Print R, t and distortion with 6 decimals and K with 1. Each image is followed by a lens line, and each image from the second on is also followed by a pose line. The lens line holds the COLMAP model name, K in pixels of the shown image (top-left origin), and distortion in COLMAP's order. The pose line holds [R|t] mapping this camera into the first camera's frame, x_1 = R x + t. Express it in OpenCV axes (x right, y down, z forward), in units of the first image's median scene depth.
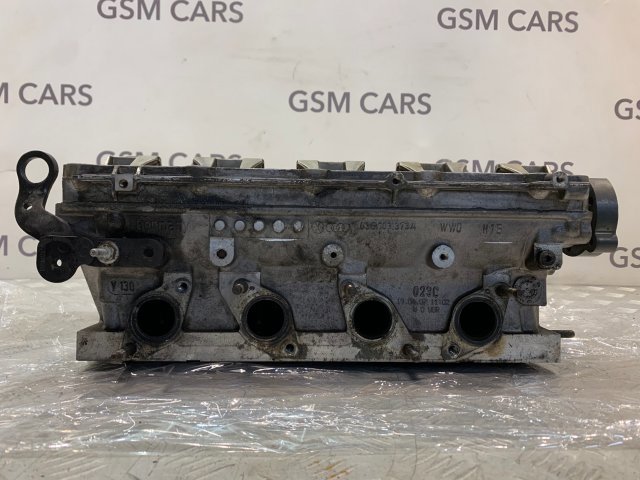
lens RADIAL K [[503.5, 0, 320.0], [0, 503.5, 240.0], [0, 0, 1]] dist [-0.026949, -0.013532]
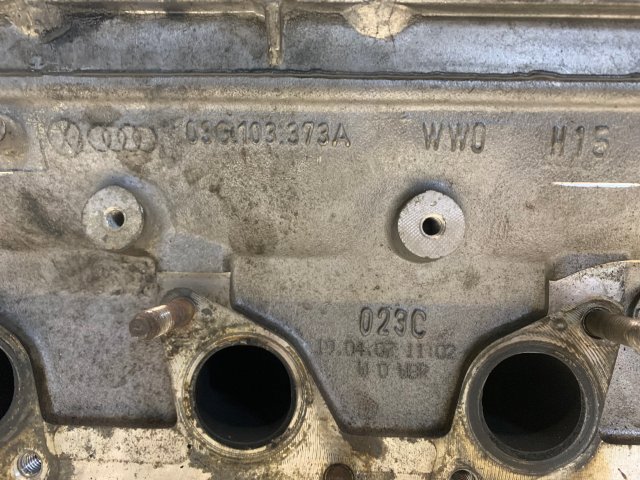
lens RADIAL K [[503.5, 0, 320.0], [0, 503.5, 240.0], [0, 0, 1]] dist [-0.026949, -0.013532]
pose [[0.998048, 0.005490, -0.062212, 0.183811], [-0.006295, 0.999899, -0.012760, 0.046830], [0.062136, 0.013127, 0.997981, 0.631235]]
